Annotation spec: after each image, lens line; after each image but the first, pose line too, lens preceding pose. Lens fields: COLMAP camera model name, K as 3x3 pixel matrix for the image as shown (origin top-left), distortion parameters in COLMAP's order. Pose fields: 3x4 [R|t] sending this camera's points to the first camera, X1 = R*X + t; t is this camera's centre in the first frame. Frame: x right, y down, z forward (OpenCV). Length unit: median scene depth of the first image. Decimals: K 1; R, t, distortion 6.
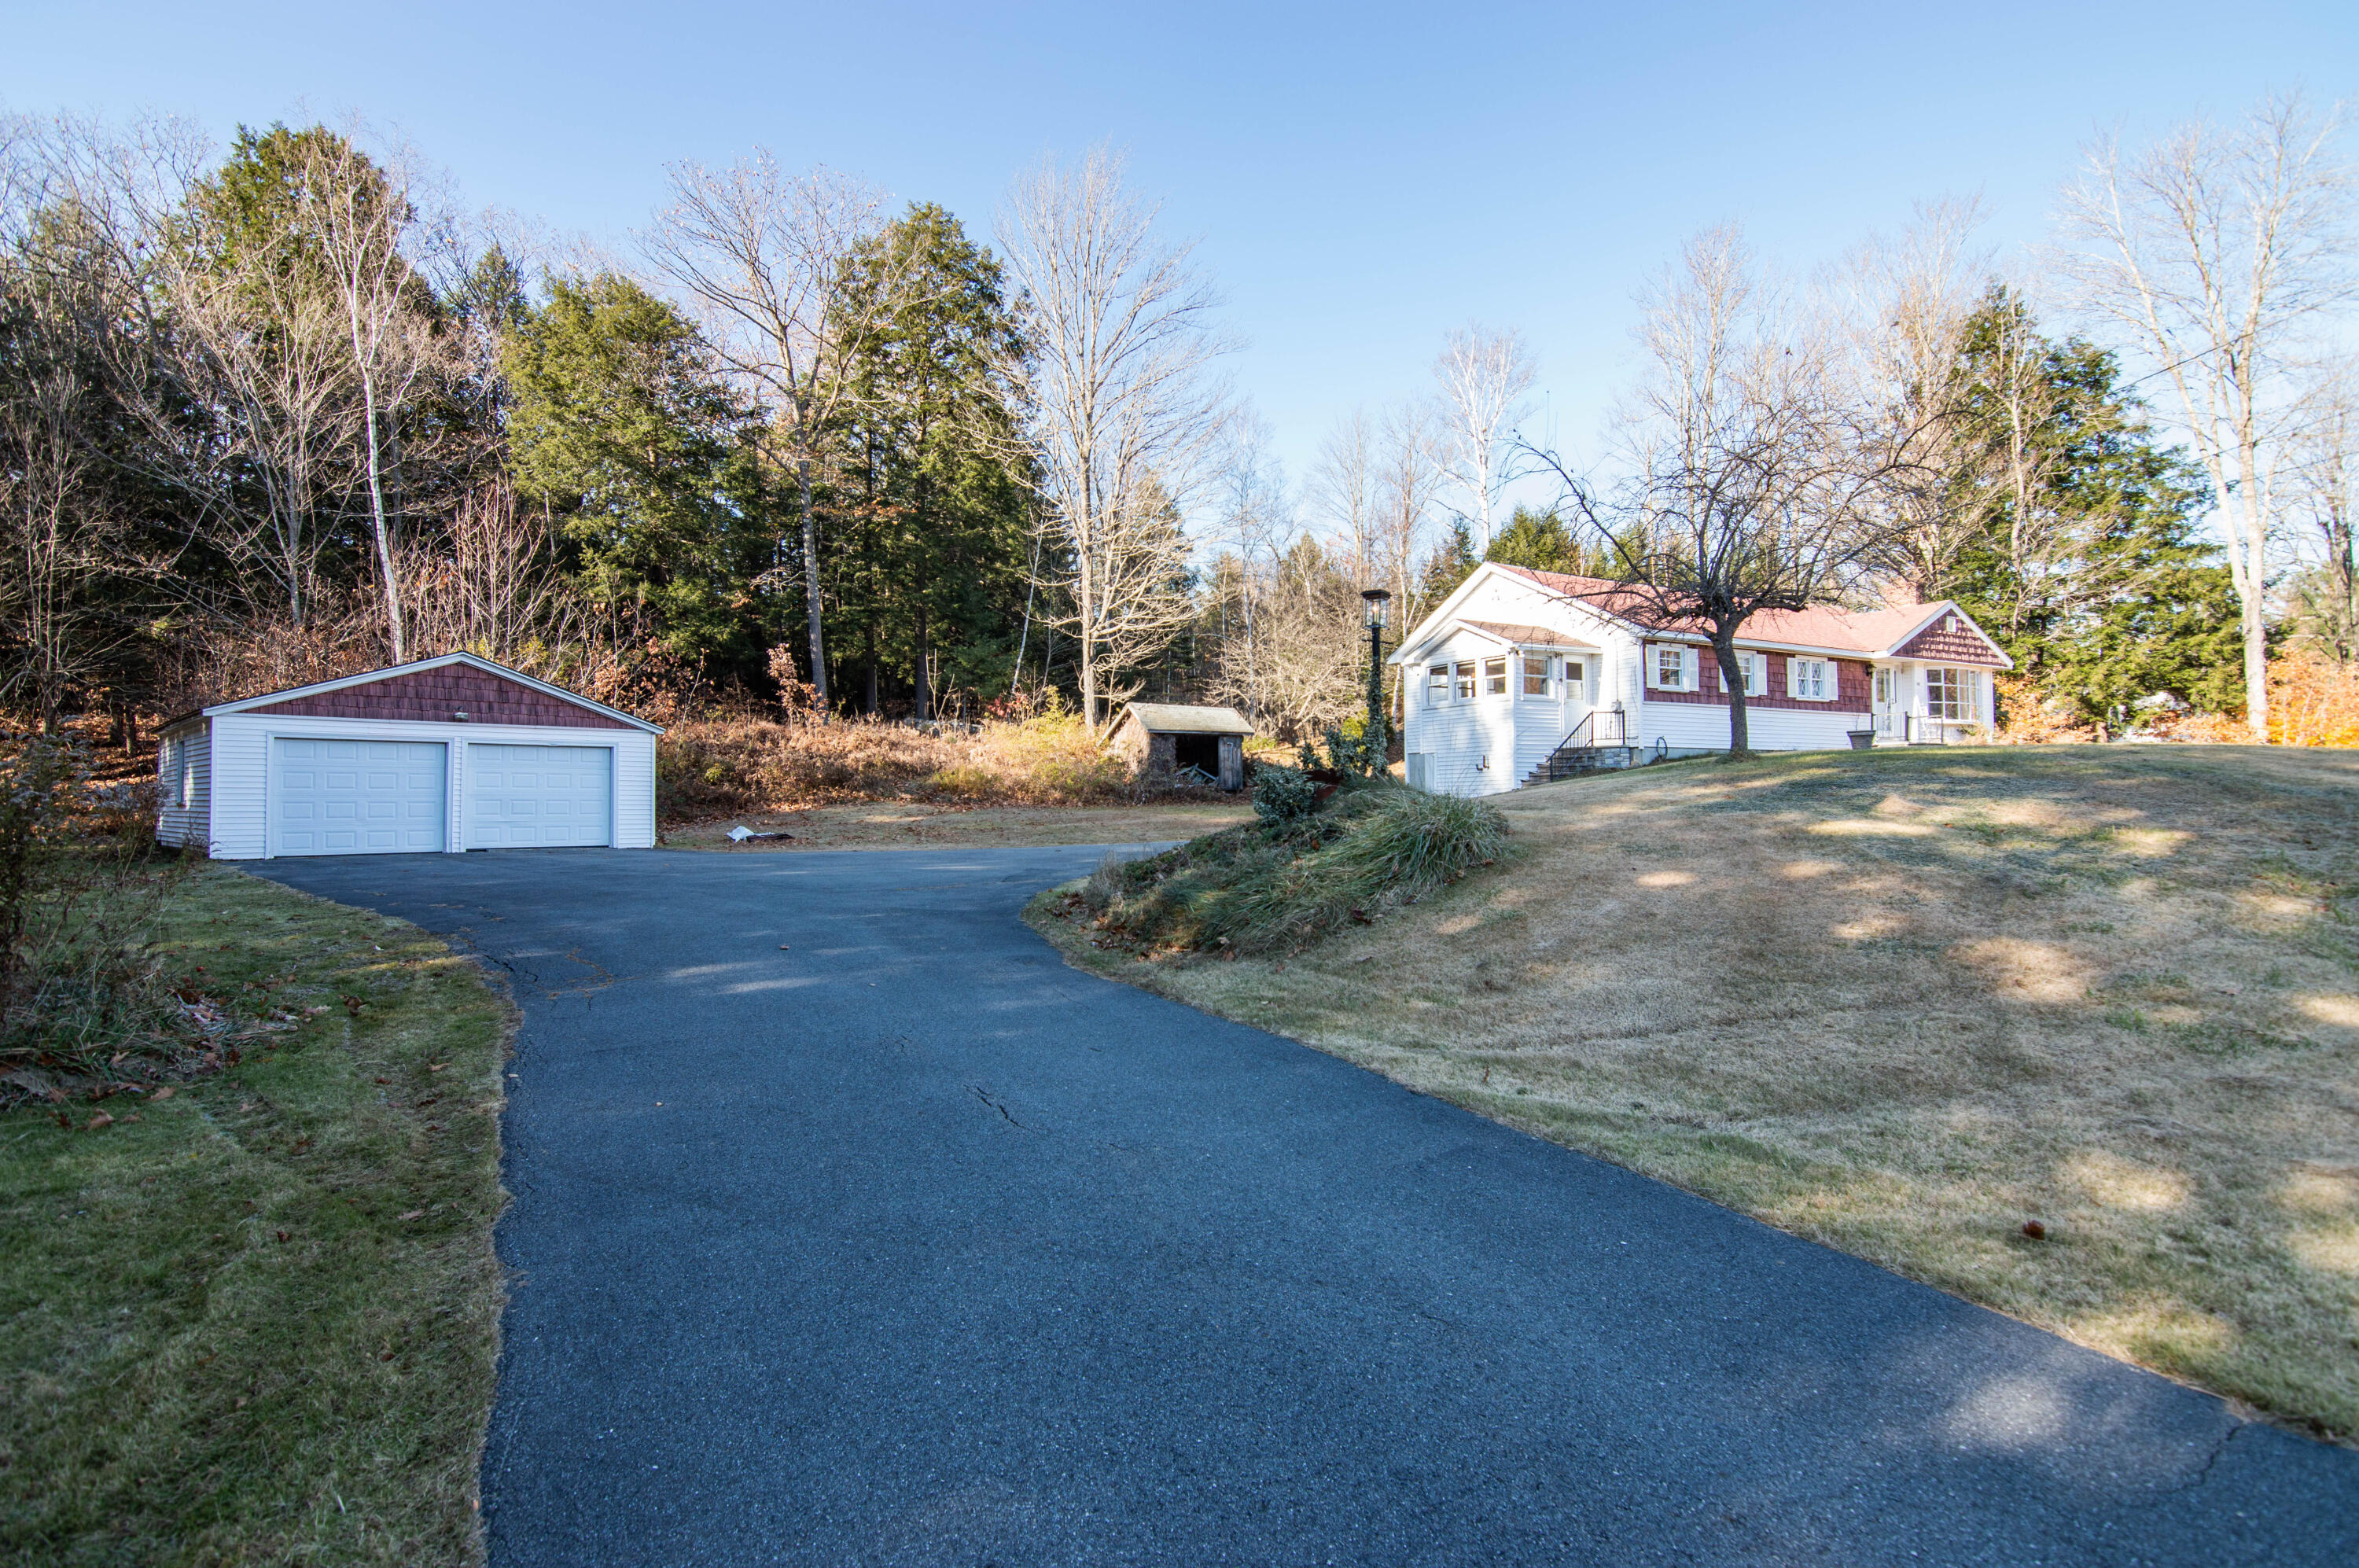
lens RADIAL K [[1175.4, 0, 1183.0], [0, 1175.4, 777.4], [0, 0, 1]] dist [-0.004296, -0.011038]
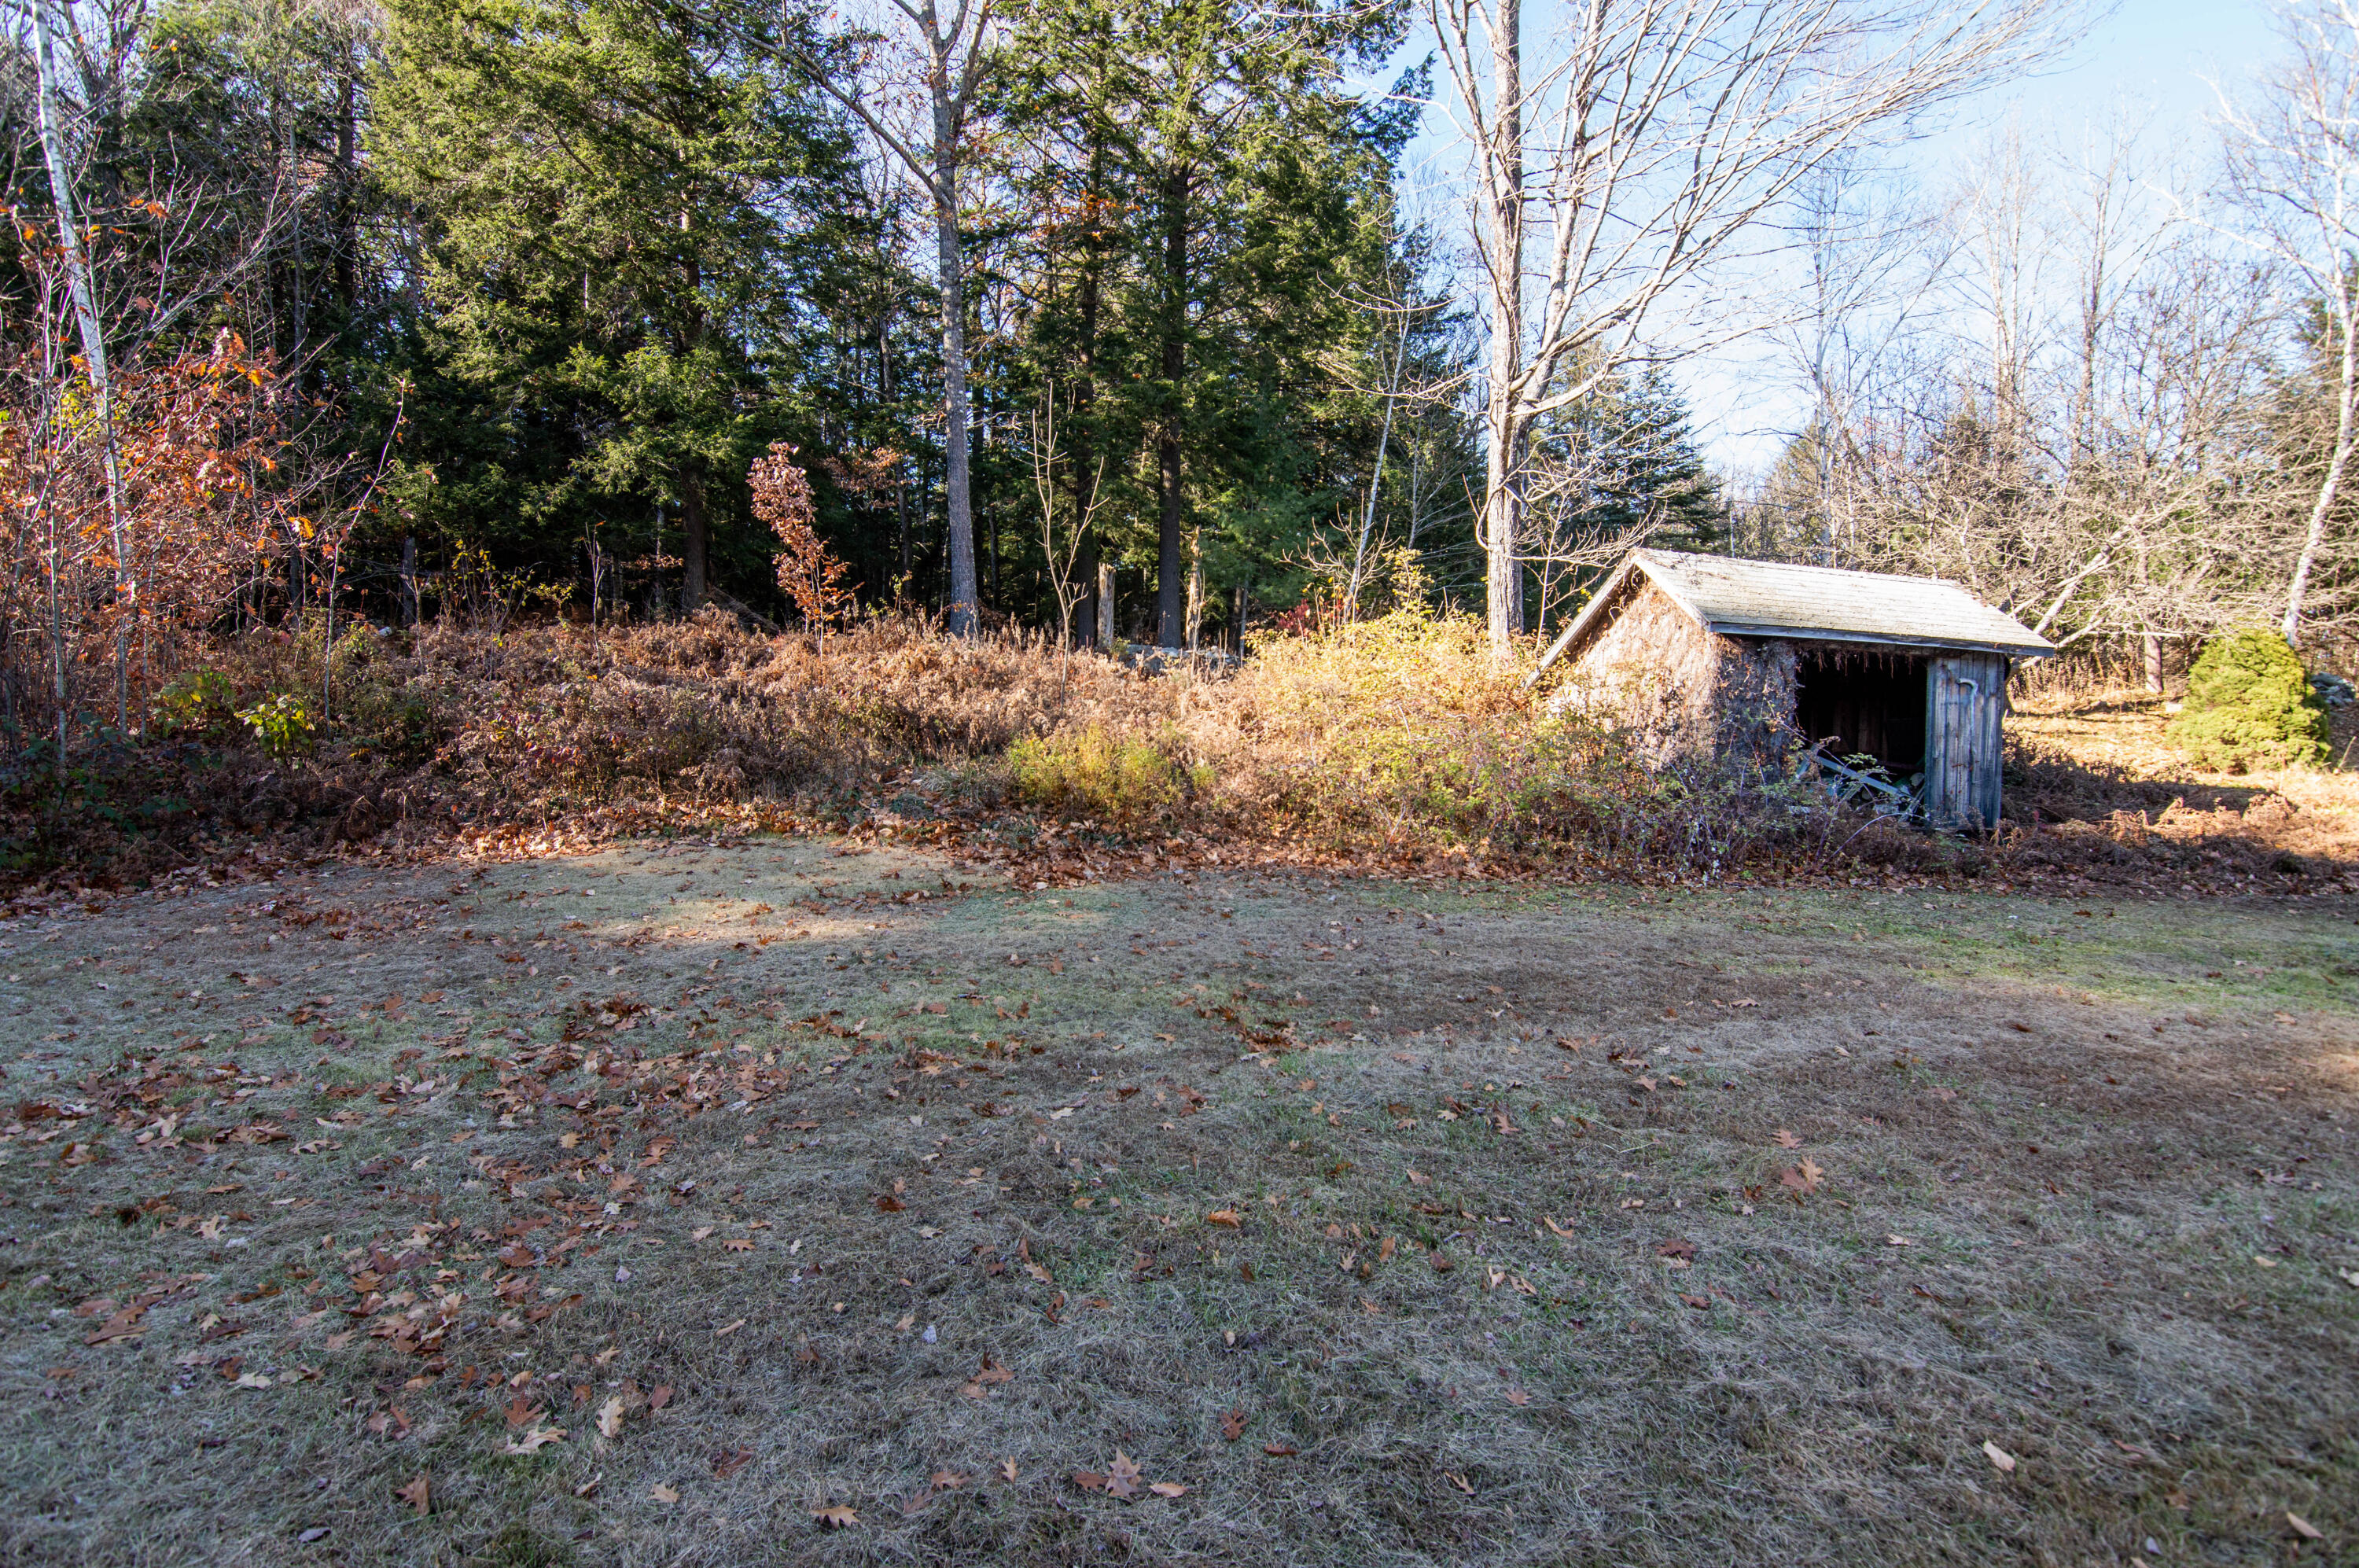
lens RADIAL K [[1175.4, 0, 1183.0], [0, 1175.4, 777.4], [0, 0, 1]] dist [-0.004296, -0.011038]
pose [[0.949223, 0.033818, -0.312781, -0.059745], [-0.030269, 0.999411, 0.016198, -0.002064], [0.313144, -0.005908, 0.949687, 0.639742]]
